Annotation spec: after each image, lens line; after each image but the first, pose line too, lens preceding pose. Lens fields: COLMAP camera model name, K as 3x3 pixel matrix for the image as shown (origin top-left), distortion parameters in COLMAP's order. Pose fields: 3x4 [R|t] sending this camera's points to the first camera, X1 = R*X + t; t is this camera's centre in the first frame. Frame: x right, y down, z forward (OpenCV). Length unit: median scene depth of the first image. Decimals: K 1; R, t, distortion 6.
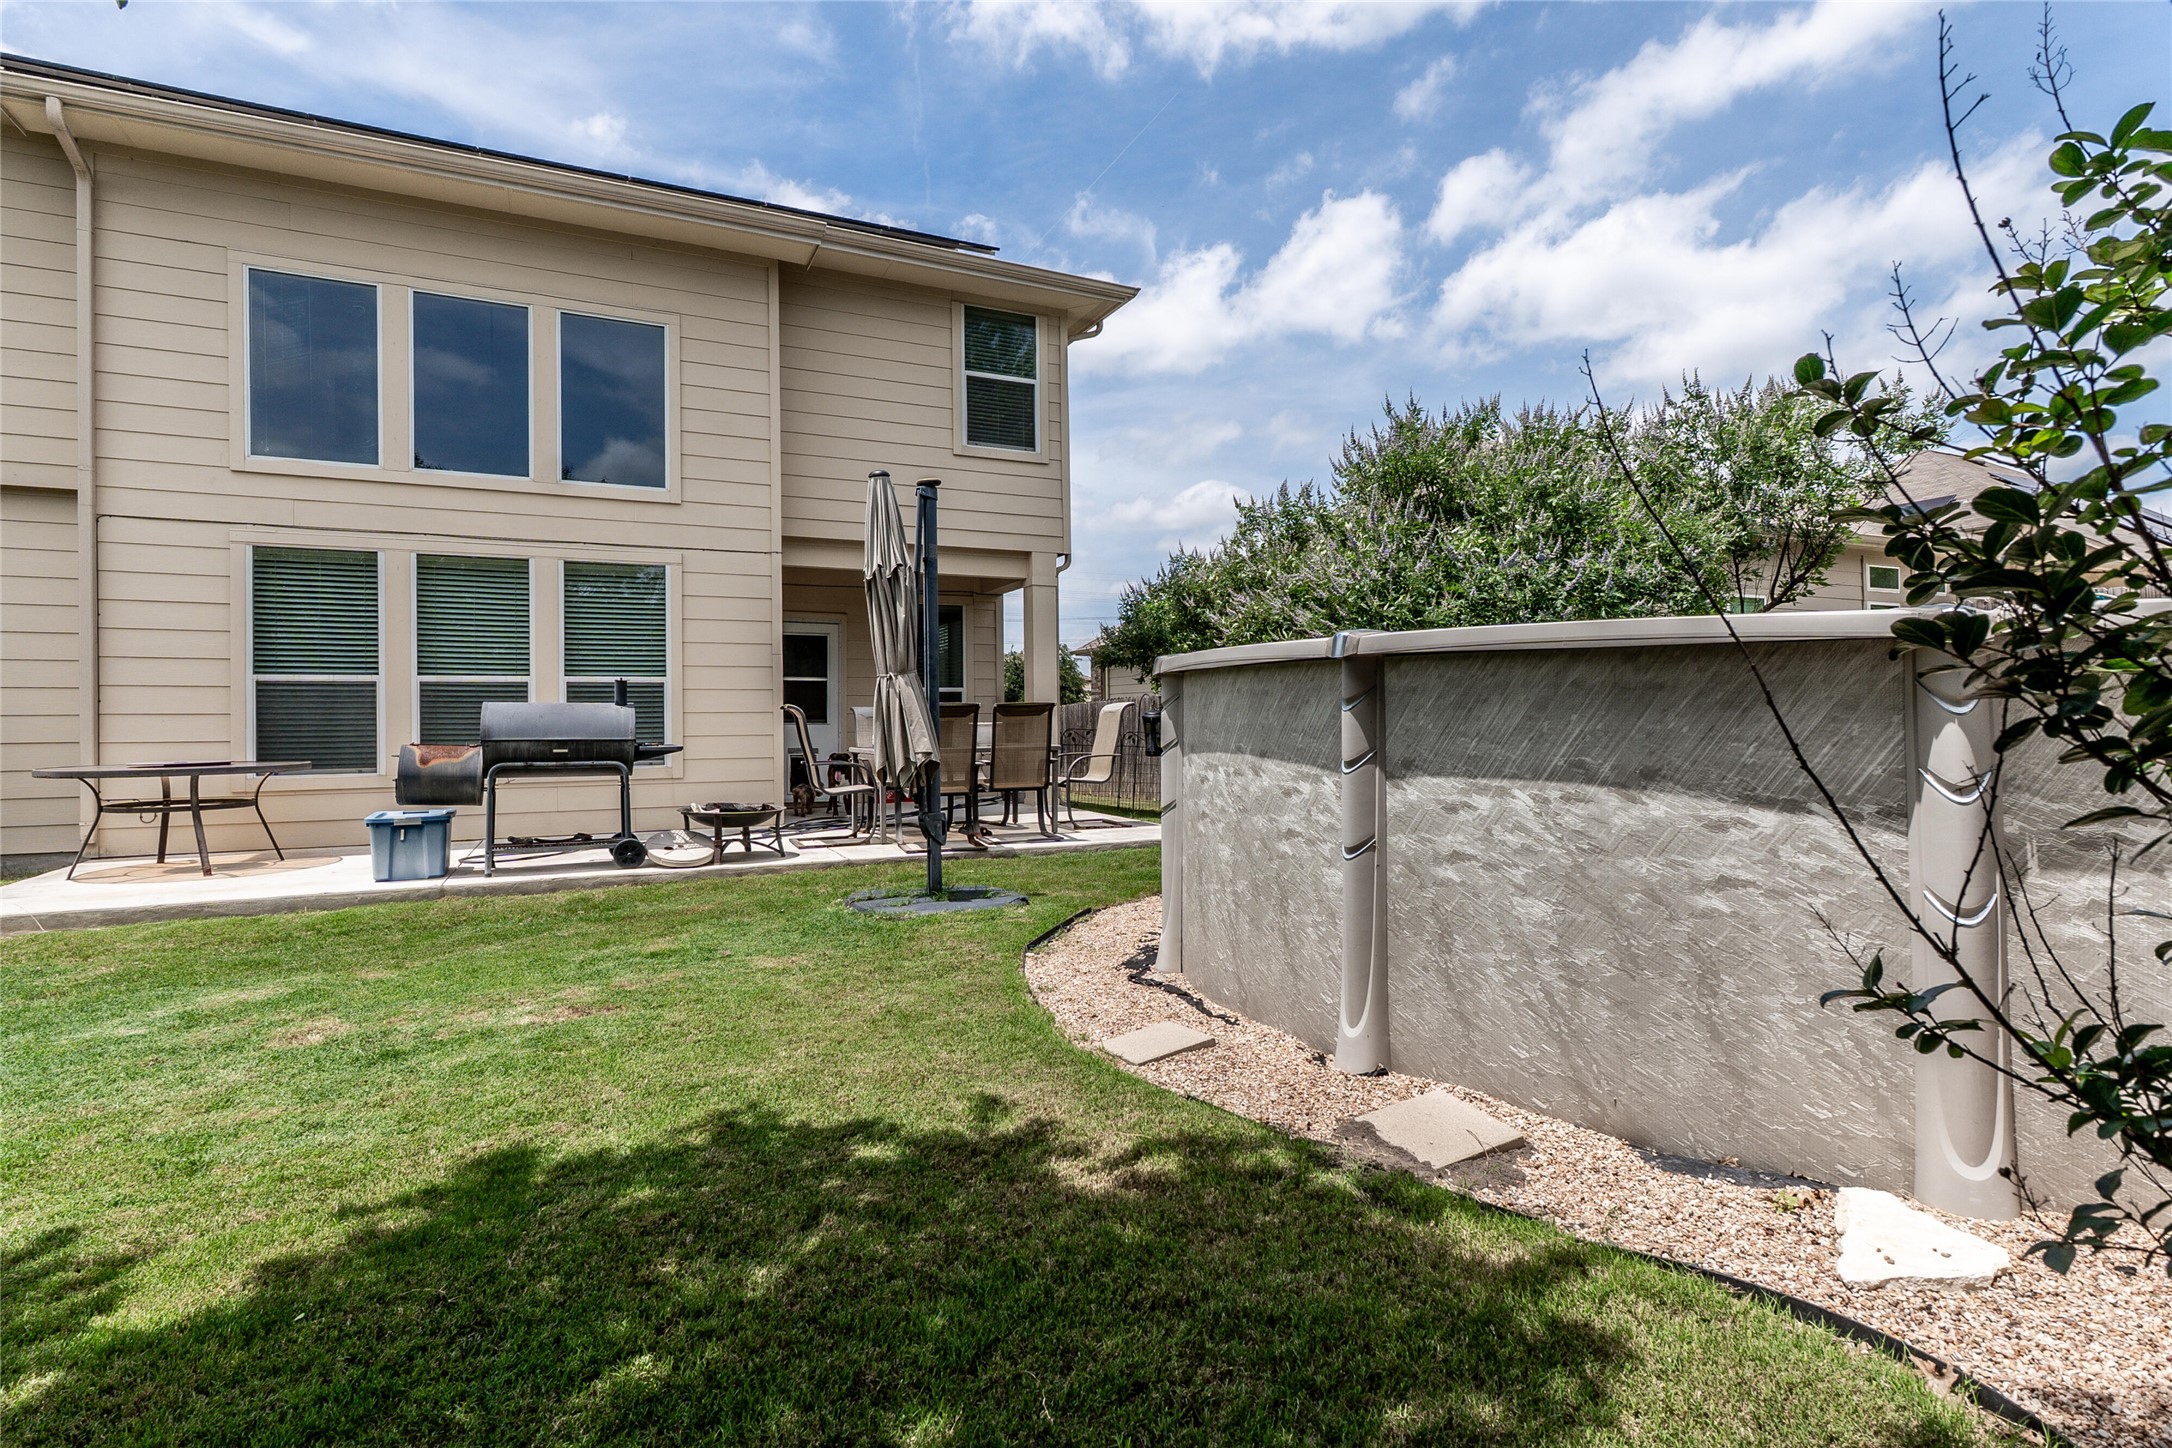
lens RADIAL K [[1191.6, 0, 1080.4], [0, 1191.6, 739.9], [0, 0, 1]] dist [-0.006303, -0.000276]
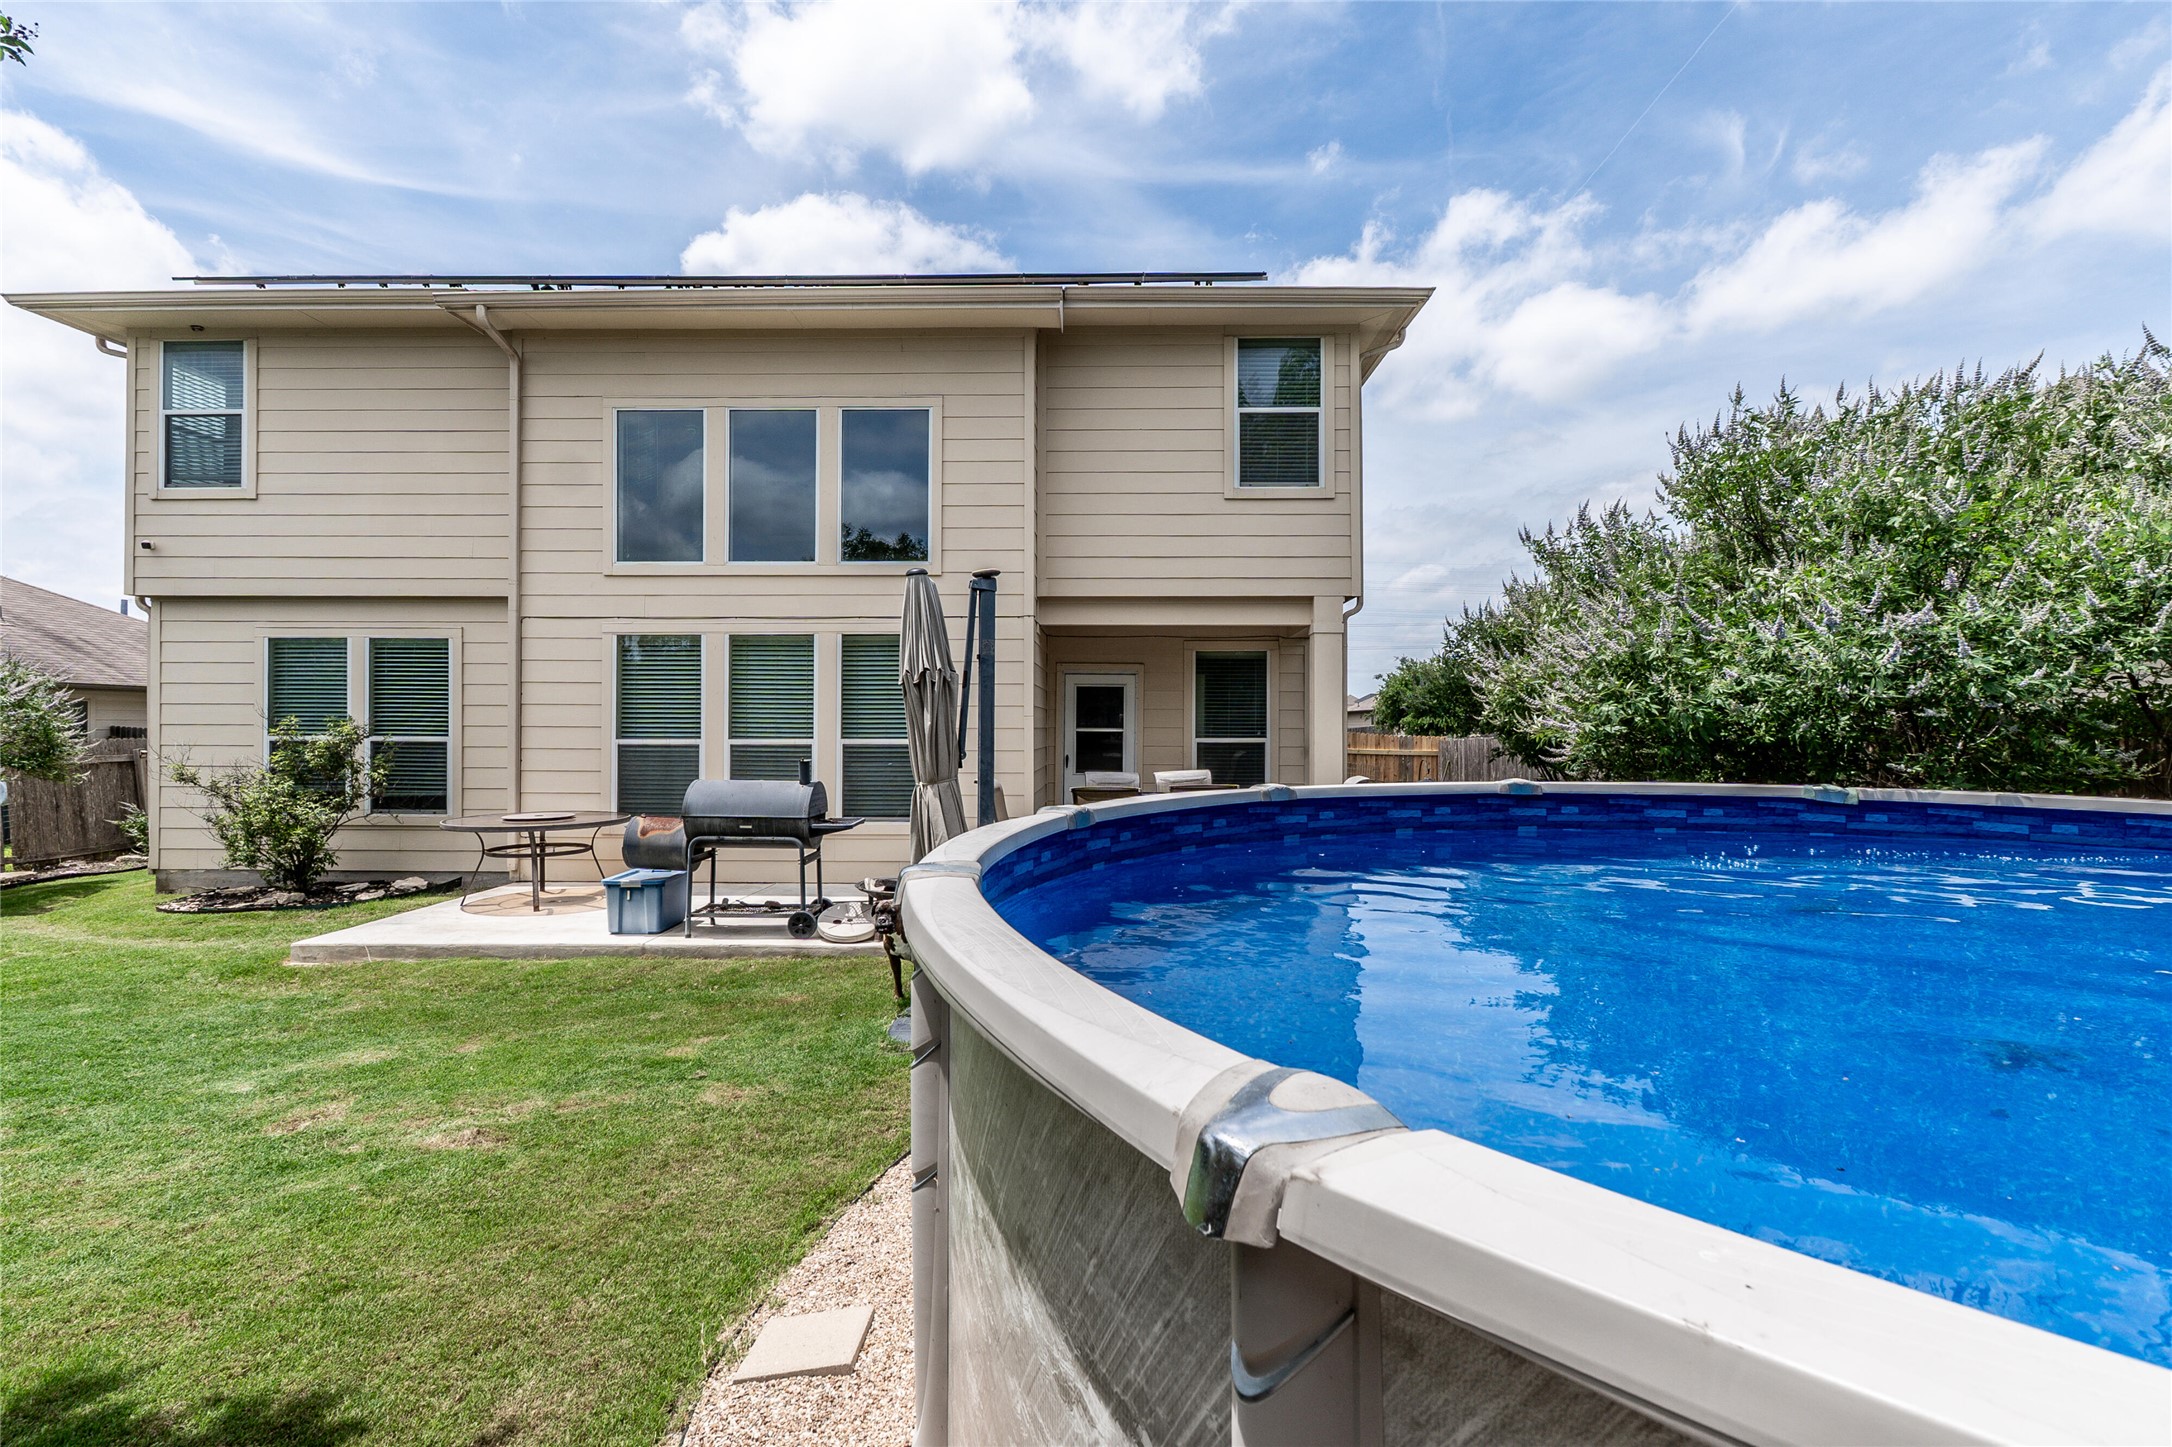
lens RADIAL K [[1118.3, 0, 1080.2], [0, 1118.3, 721.4], [0, 0, 1]] dist [-0.019039, 0.001699]
pose [[0.880502, 0.008407, -0.473969, 0.728613], [-0.009658, 0.999953, -0.000206, -0.206751], [0.473945, 0.004759, 0.880542, 0.556296]]
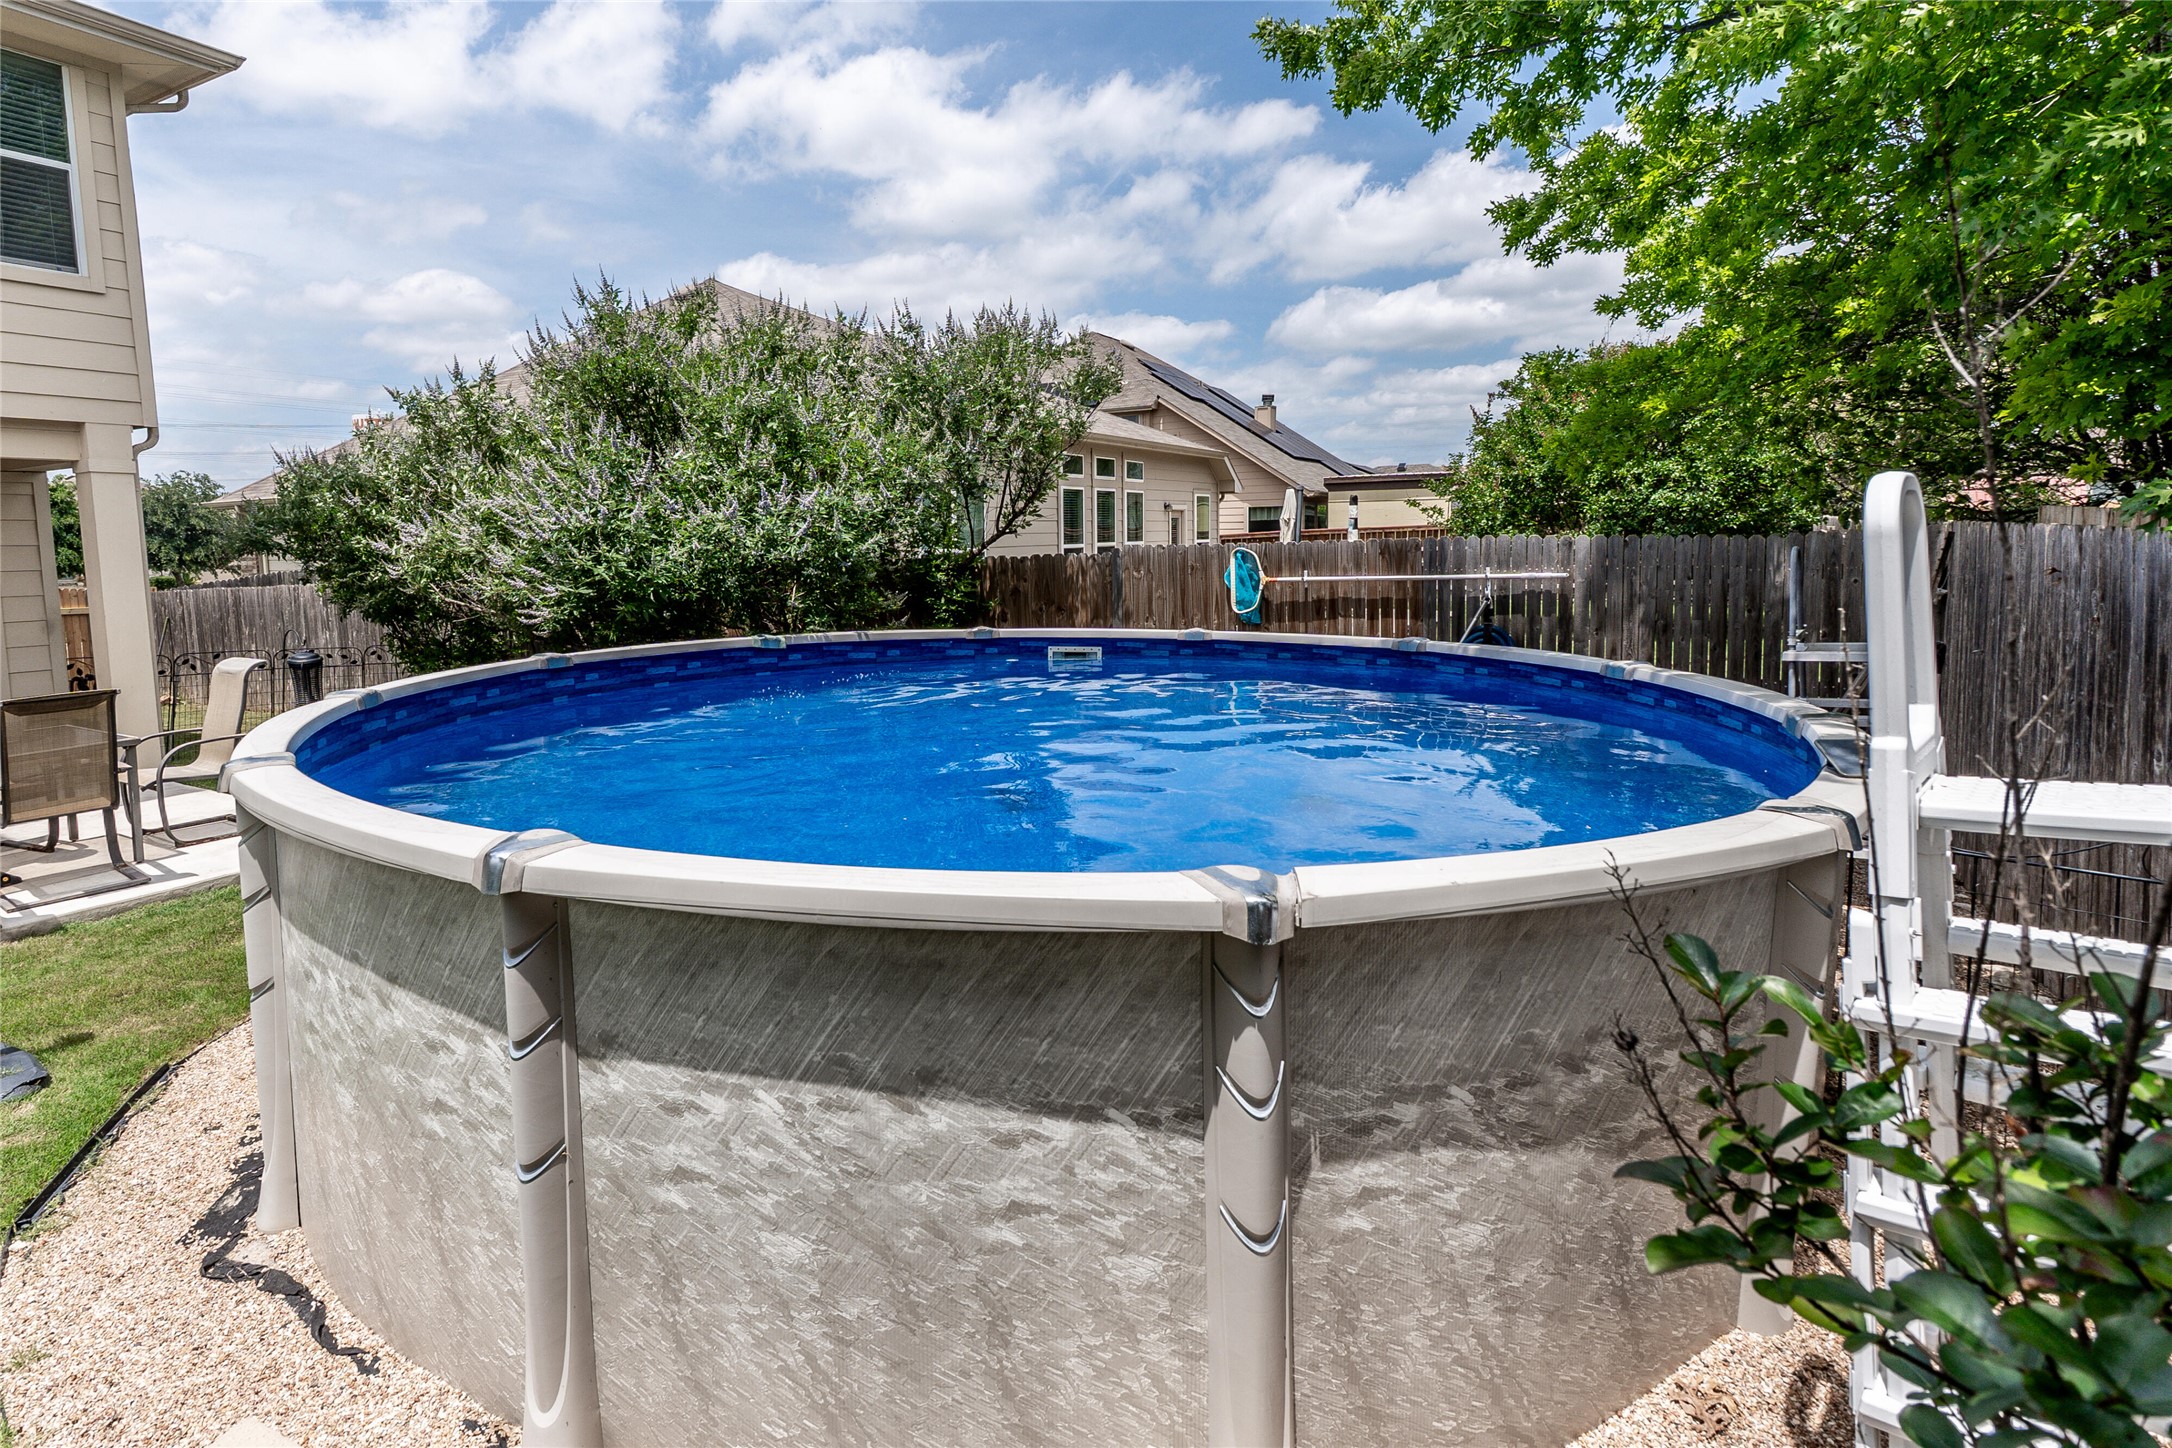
lens RADIAL K [[1191.6, 0, 1085.2], [0, 1191.6, 741.0], [0, 0, 1]] dist [-0.006303, -0.000276]
pose [[0.818829, -0.068311, 0.569959, 0.104583], [-0.005263, 0.991959, 0.126449, -0.214955], [-0.574014, -0.106539, 0.811885, 0.258365]]
